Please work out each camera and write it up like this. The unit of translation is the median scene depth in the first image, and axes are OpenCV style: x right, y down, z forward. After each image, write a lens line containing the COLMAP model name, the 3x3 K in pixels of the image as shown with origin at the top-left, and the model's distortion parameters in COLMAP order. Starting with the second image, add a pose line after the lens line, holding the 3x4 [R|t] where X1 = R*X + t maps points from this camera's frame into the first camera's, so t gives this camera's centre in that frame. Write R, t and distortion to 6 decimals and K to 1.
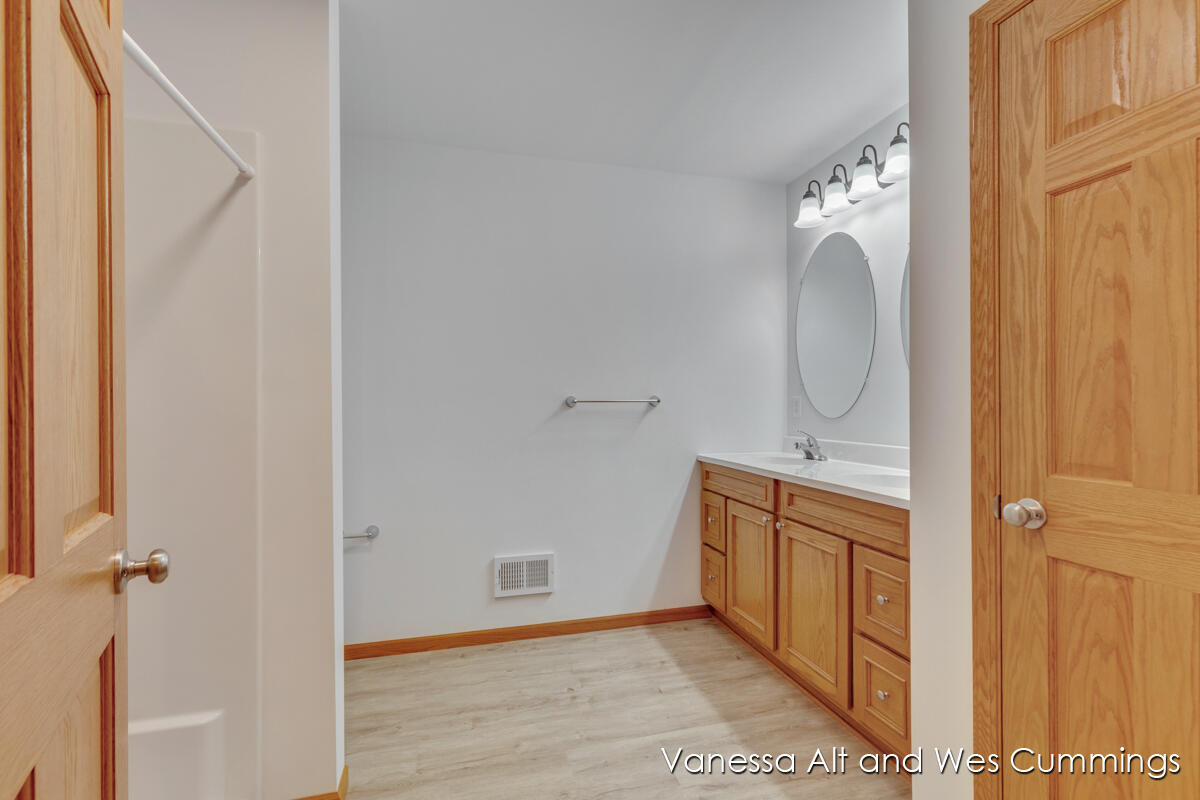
lens RADIAL K [[547.0, 0, 607.0], [0, 547.0, 403.3], [0, 0, 1]] dist [0.010094, -0.004321]
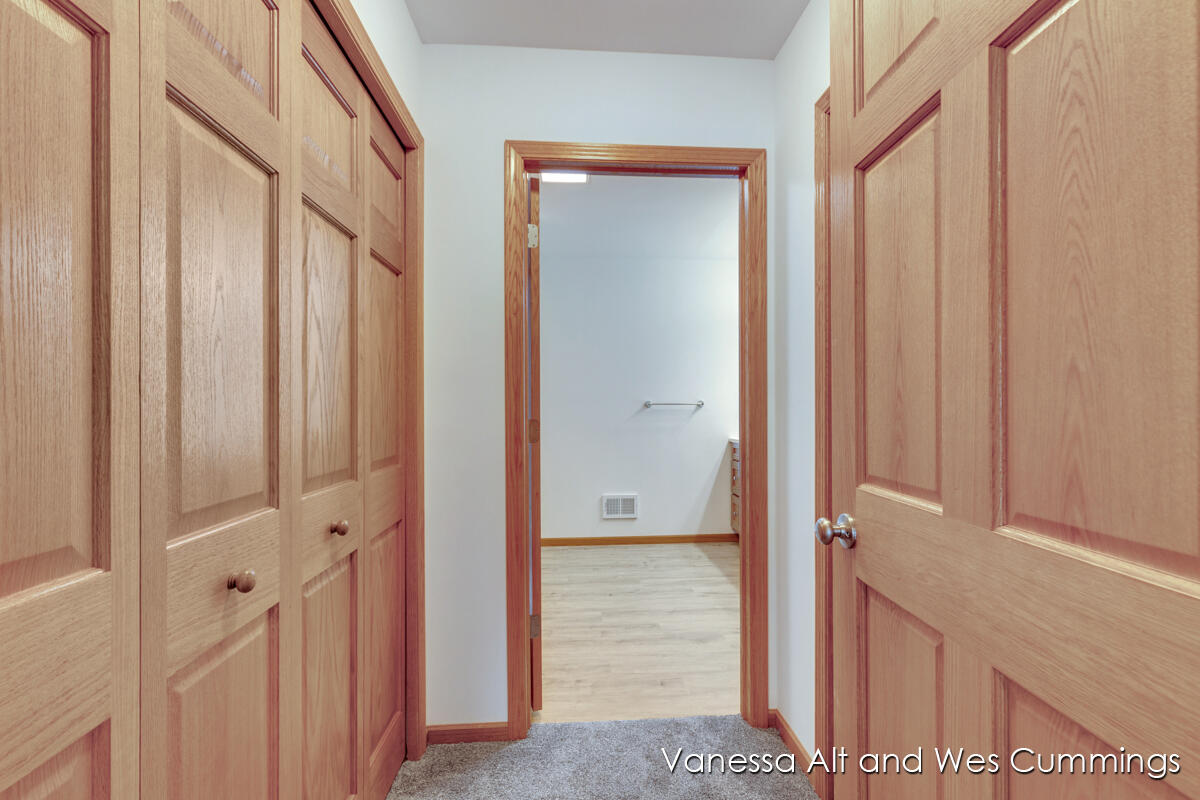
lens RADIAL K [[547.0, 0, 595.7], [0, 547.0, 405.5], [0, 0, 1]] dist [0.010094, -0.004321]
pose [[0.979269, 0.002048, -0.202556, 0.116721], [-0.000939, 0.999984, 0.005569, -0.008101], [0.202564, -0.005263, 0.979255, -0.670152]]
